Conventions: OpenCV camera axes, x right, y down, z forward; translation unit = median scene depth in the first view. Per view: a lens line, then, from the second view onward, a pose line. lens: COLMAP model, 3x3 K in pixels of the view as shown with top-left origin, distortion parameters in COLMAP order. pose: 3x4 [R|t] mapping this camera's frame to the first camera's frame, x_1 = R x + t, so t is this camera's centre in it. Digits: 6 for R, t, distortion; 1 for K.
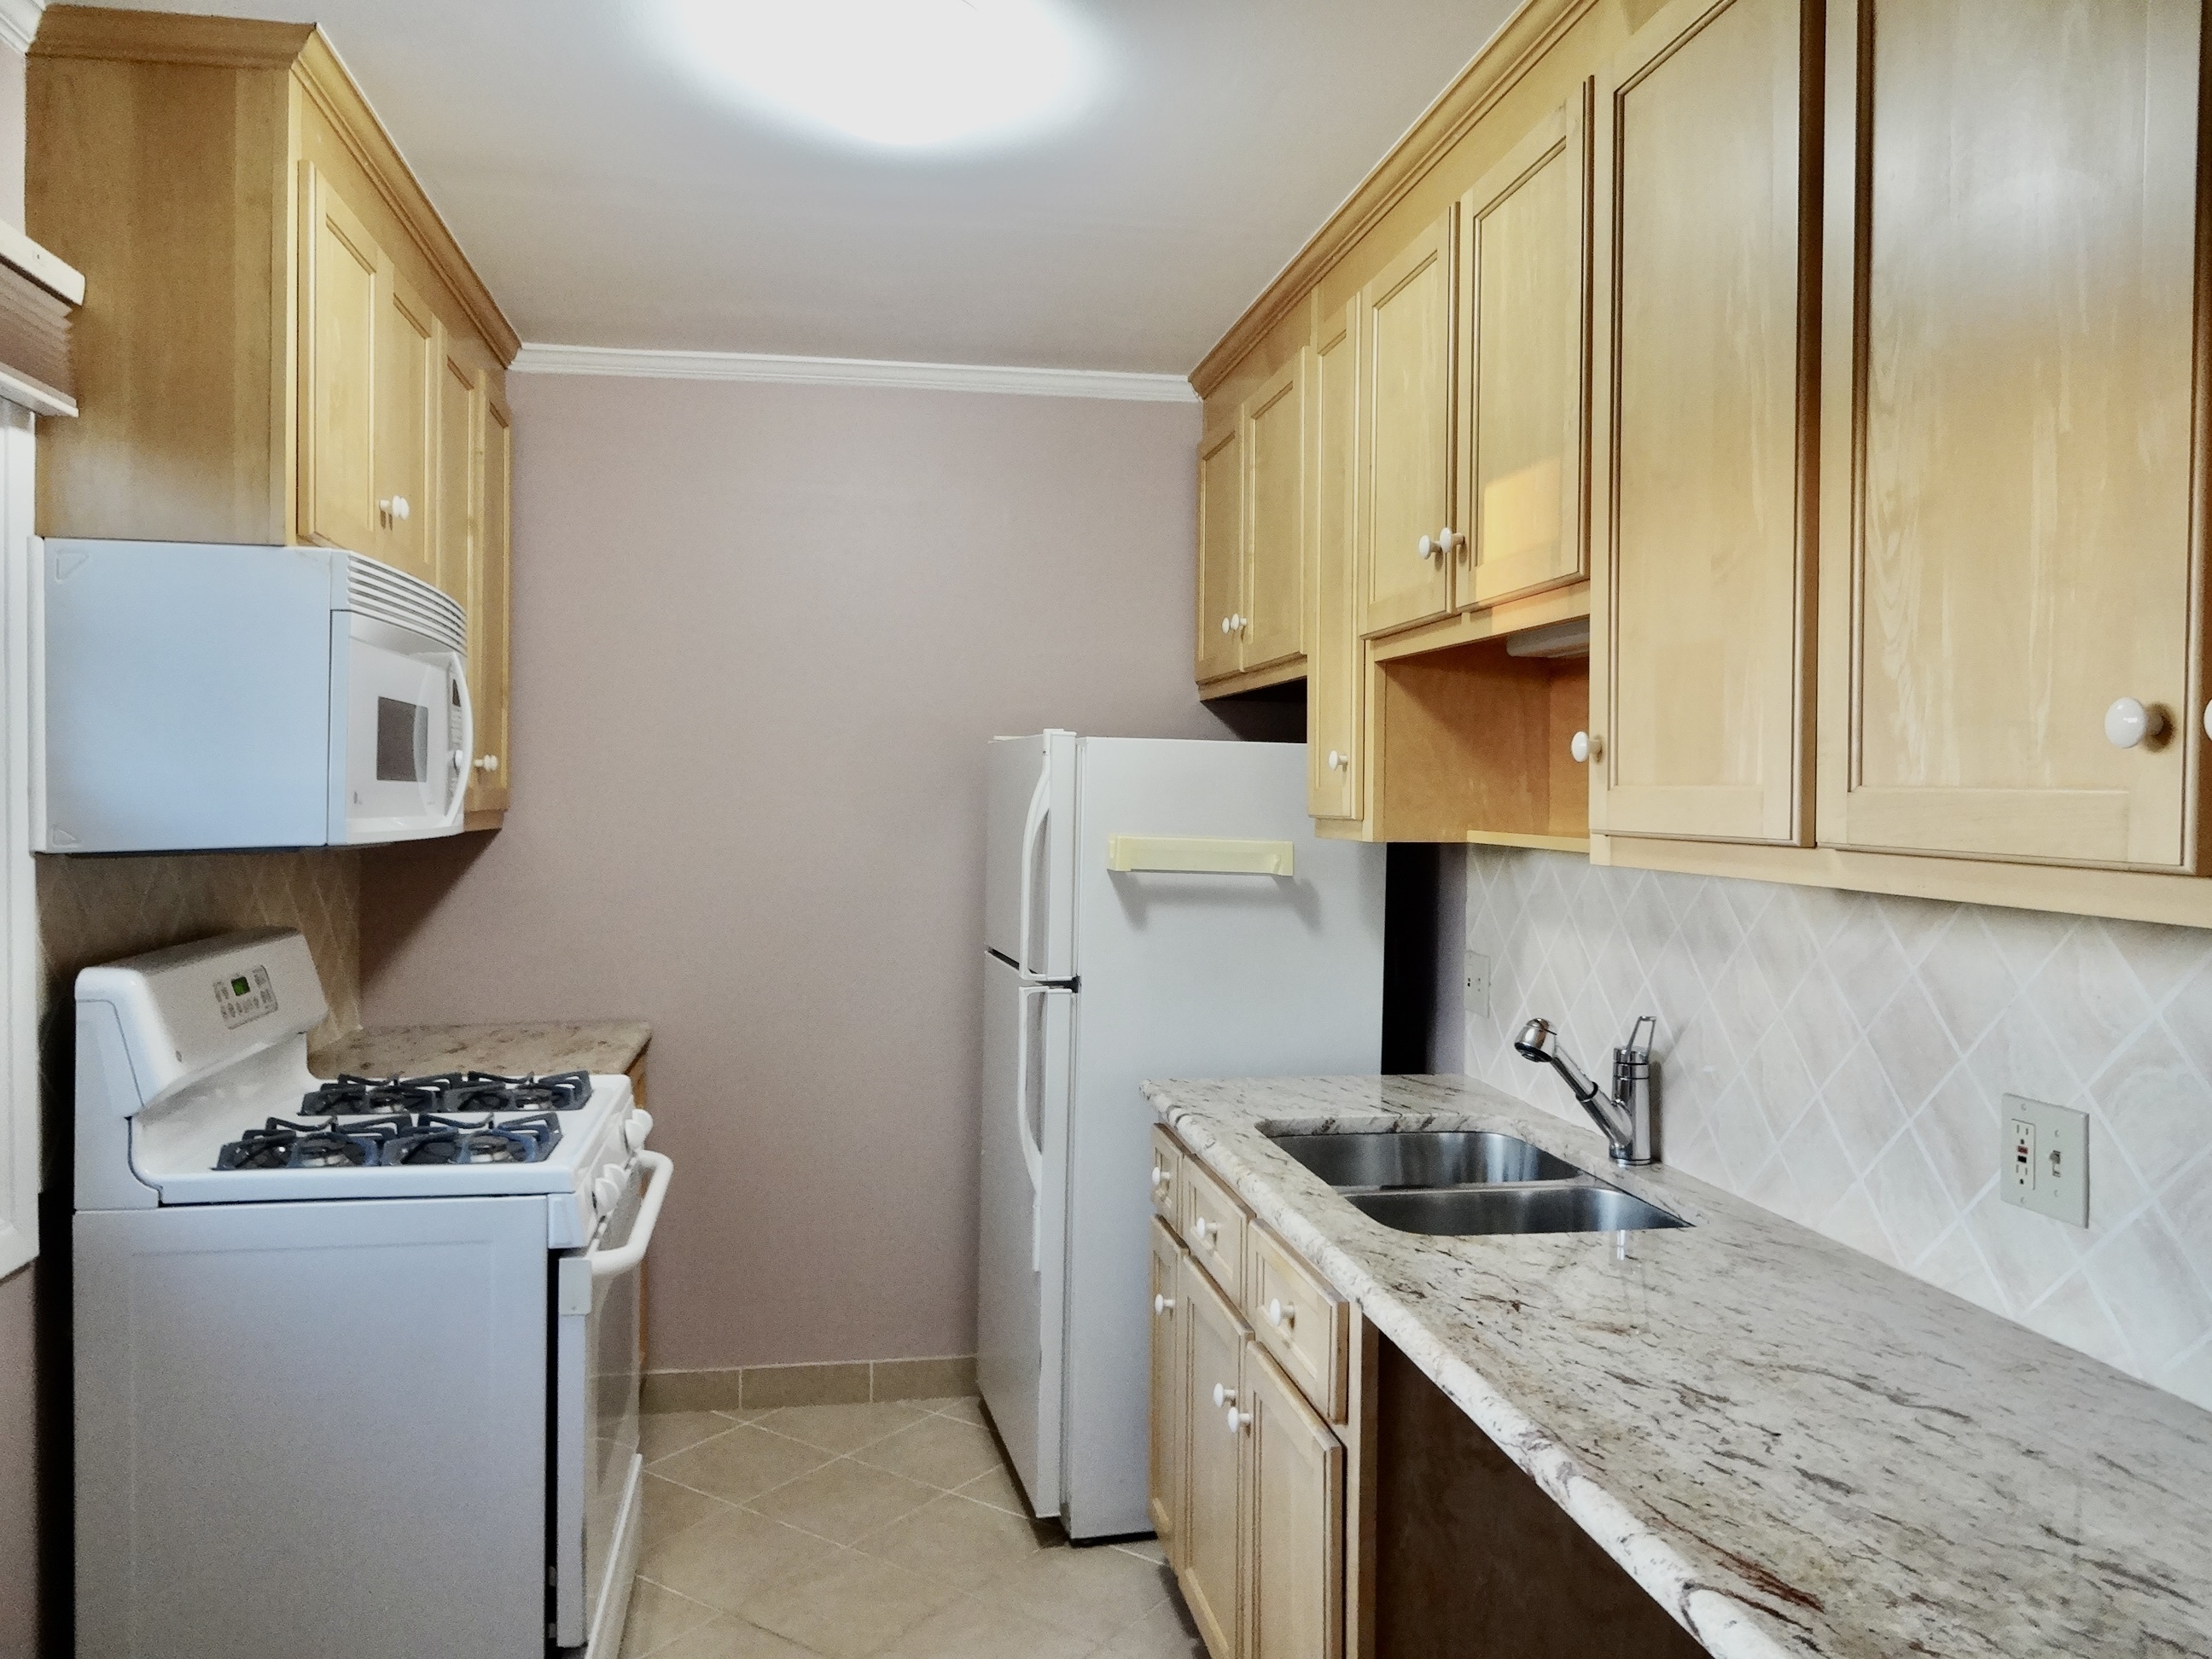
lens RADIAL K [[1648.5, 0, 1108.8], [0, 1648.5, 820.5], [0, 0, 1]] dist [0.013949, -0.012403]
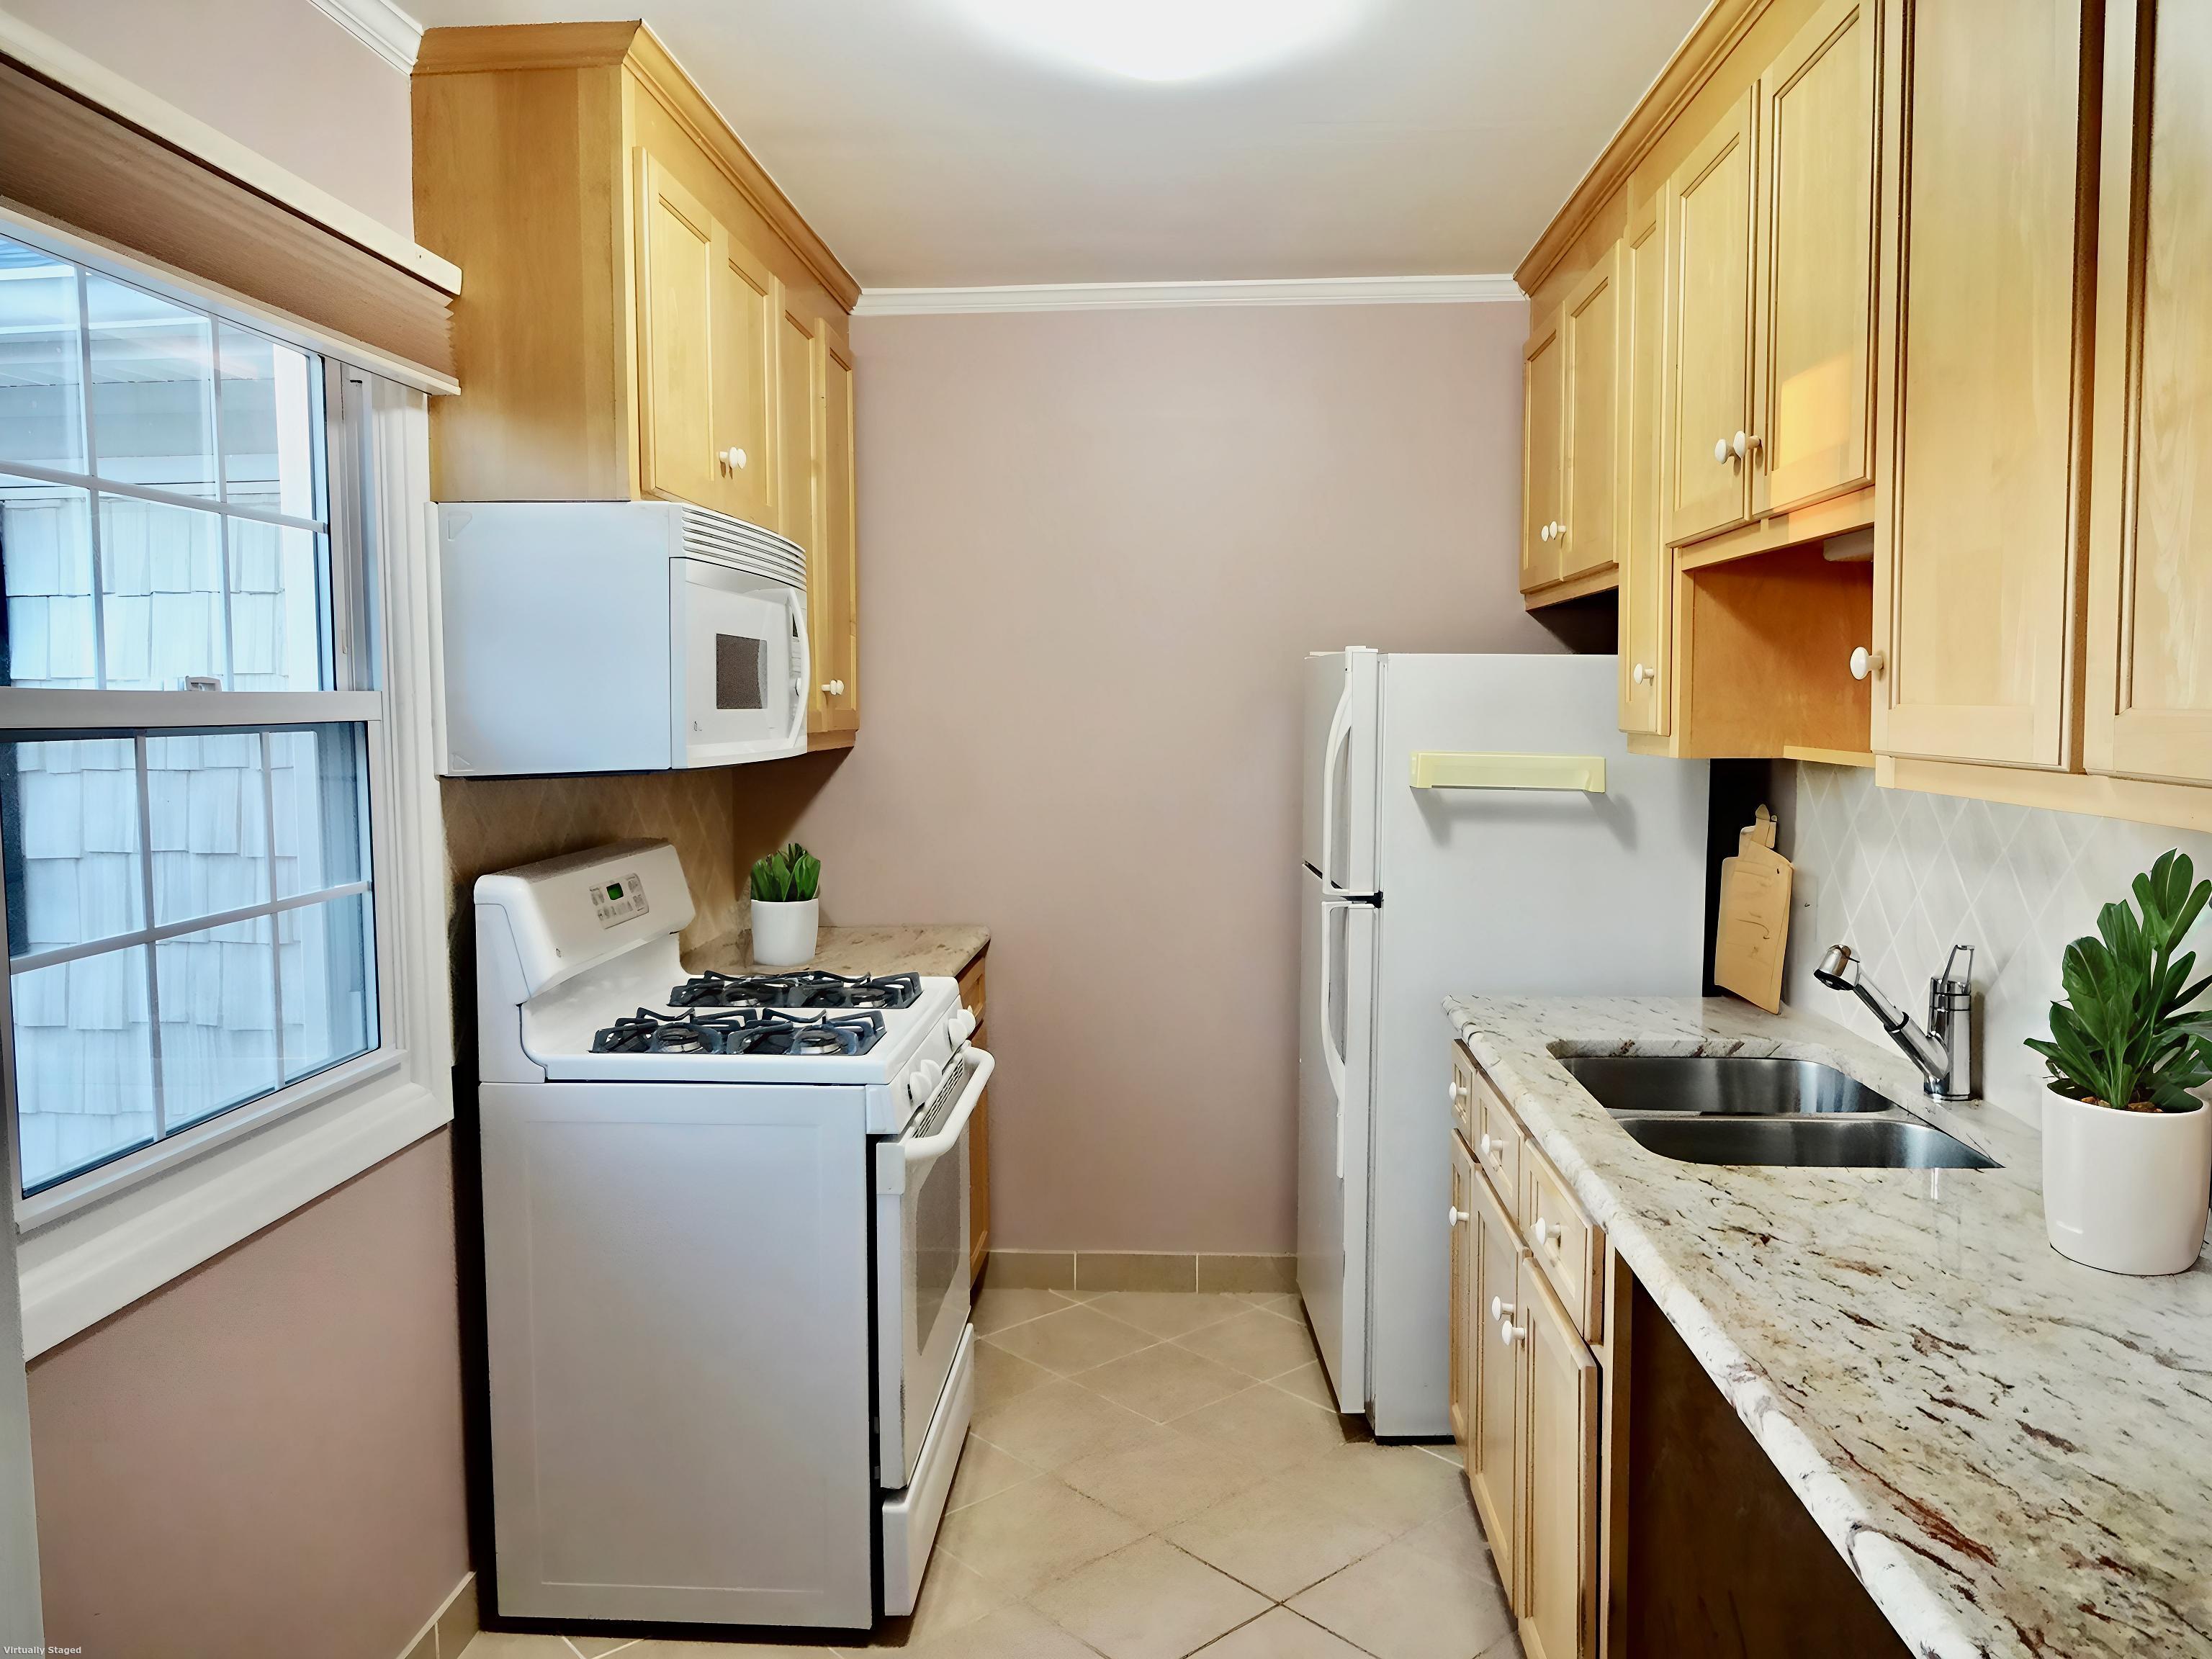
lens RADIAL K [[1648.7, 0, 1117.4], [0, 1648.7, 816.9], [0, 0, 1]] dist [0.011174, -0.010022]
pose [[0.974161, 0.003372, -0.225831, 0.072929], [0.009121, 0.998486, 0.054250, -0.010295], [0.225672, -0.054908, 0.972655, -0.021353]]
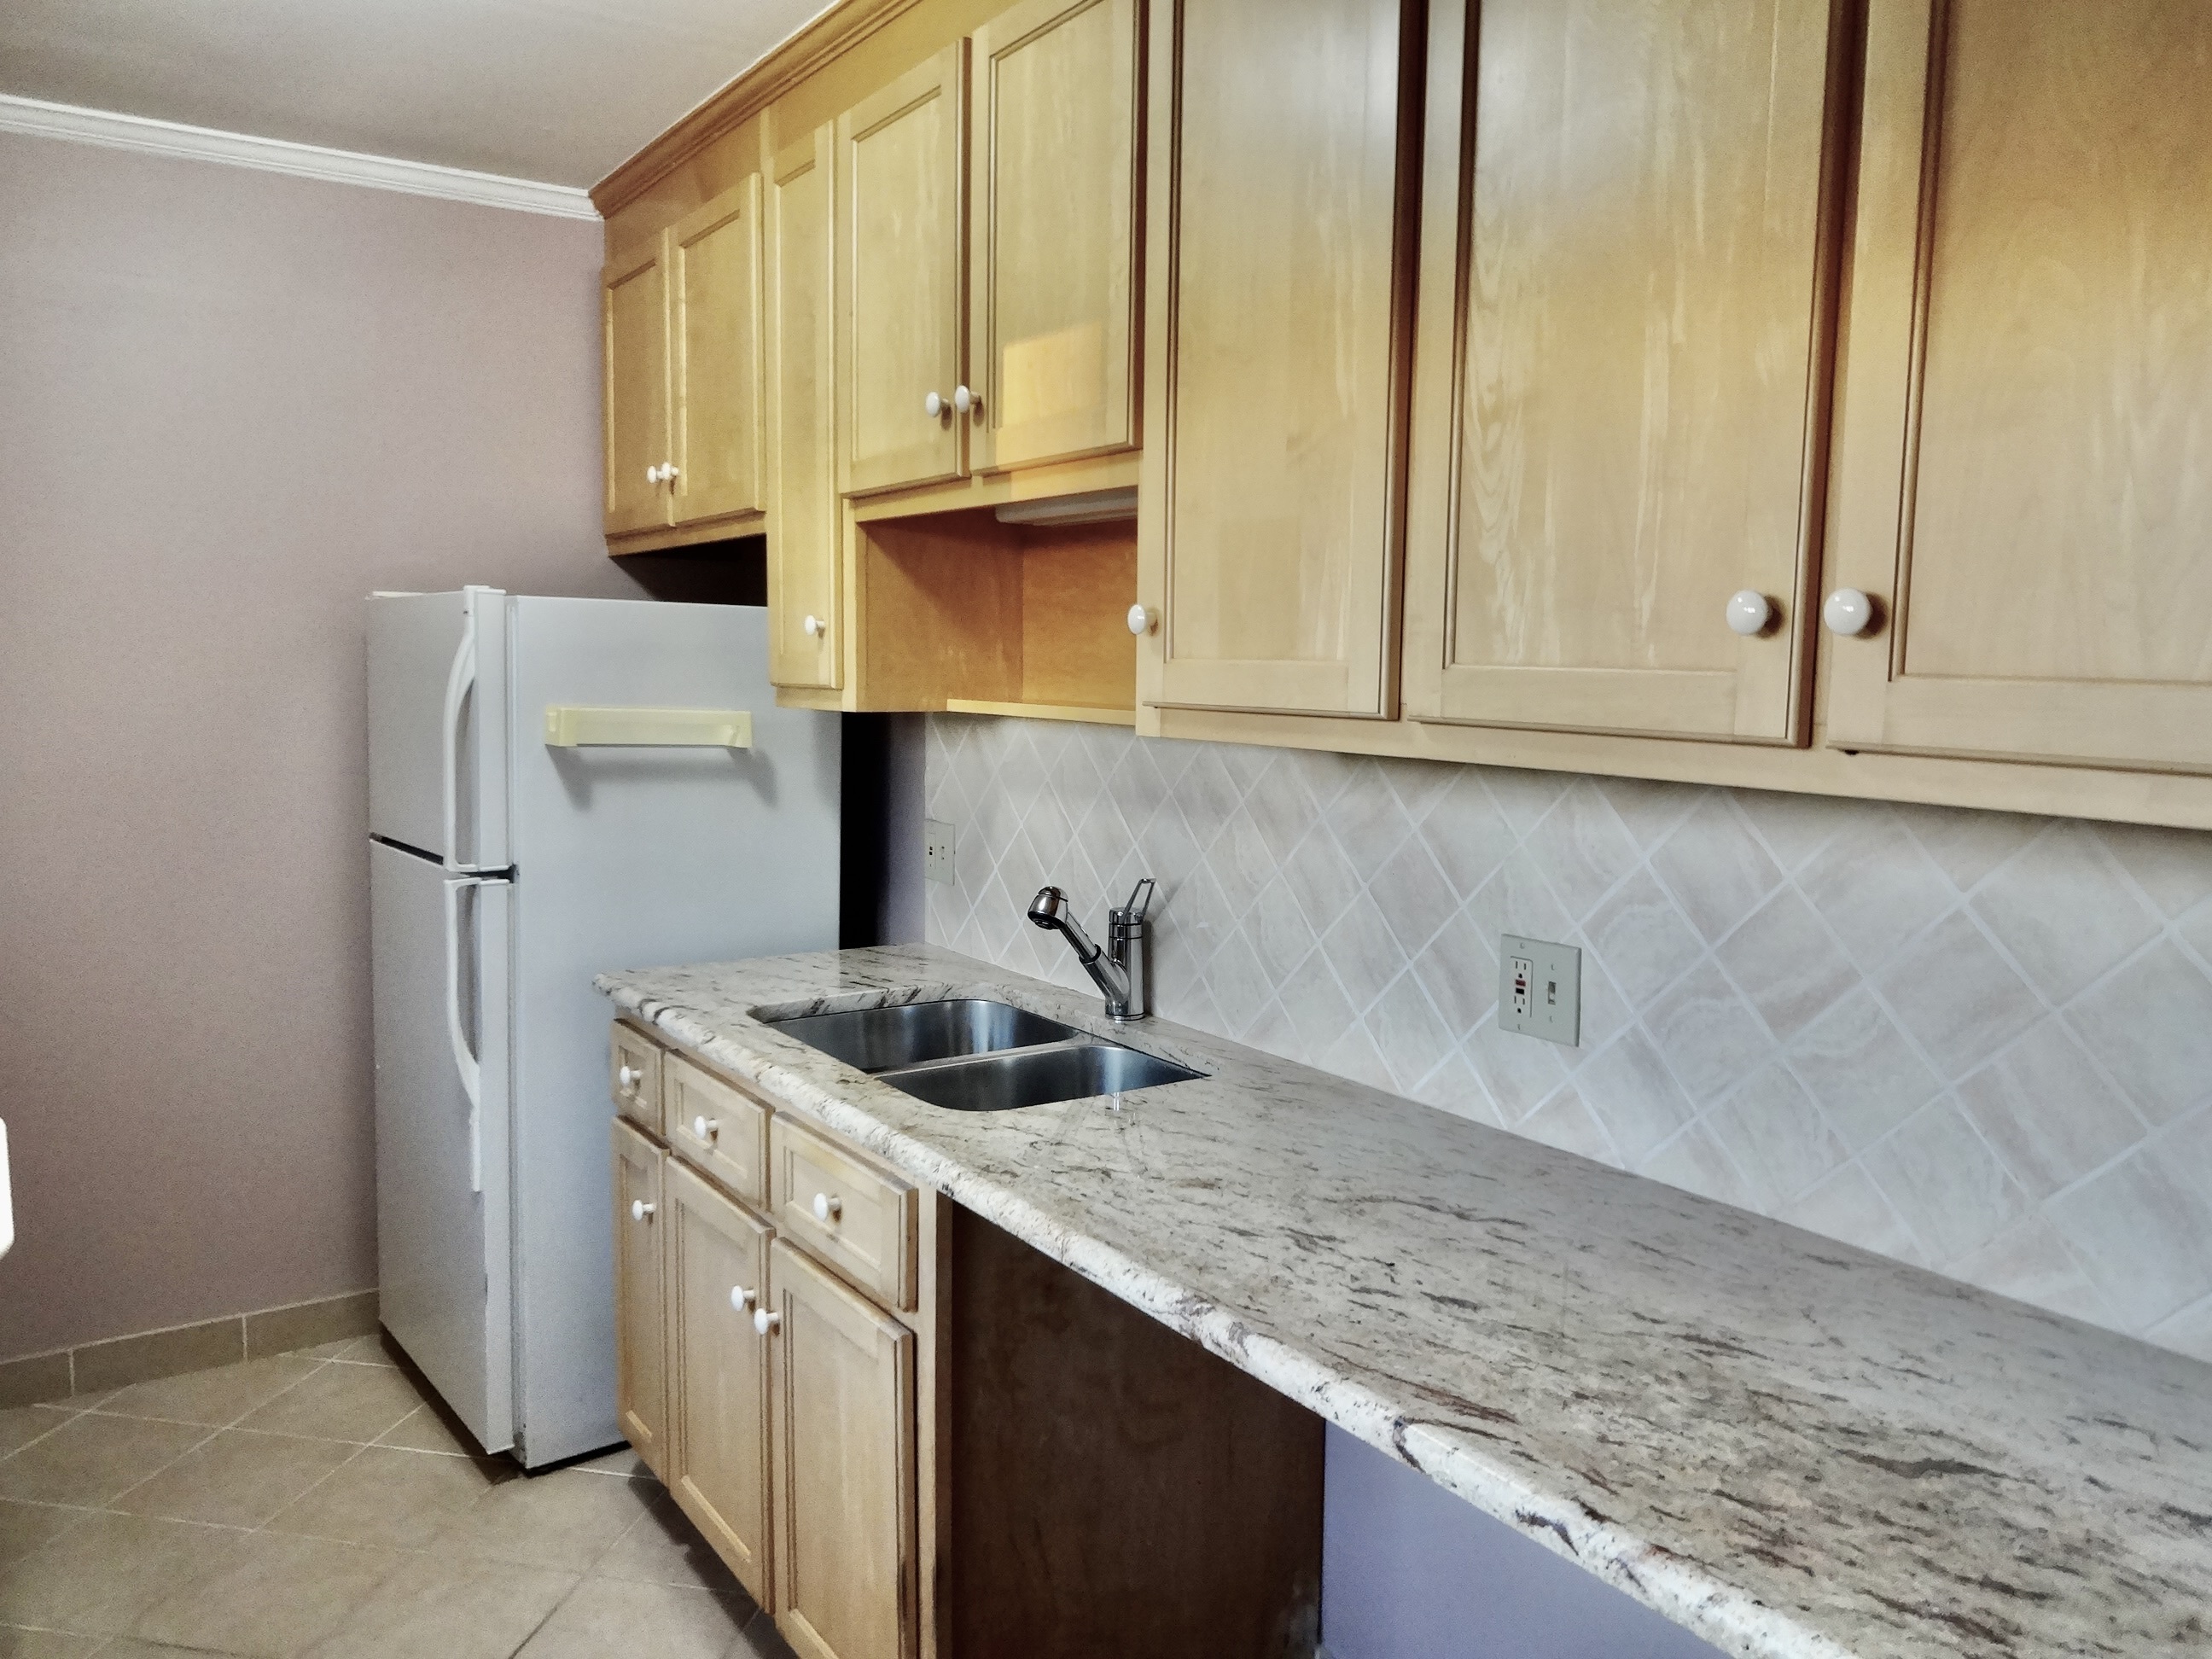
lens RADIAL K [[1648.7, 0, 1117.4], [0, 1648.7, 816.9], [0, 0, 1]] dist [0.011174, -0.010022]
pose [[0.911529, -0.037139, 0.409556, -0.121775], [0.003019, 0.996491, 0.083644, -0.007639], [-0.411225, -0.075008, 0.908443, 0.071902]]
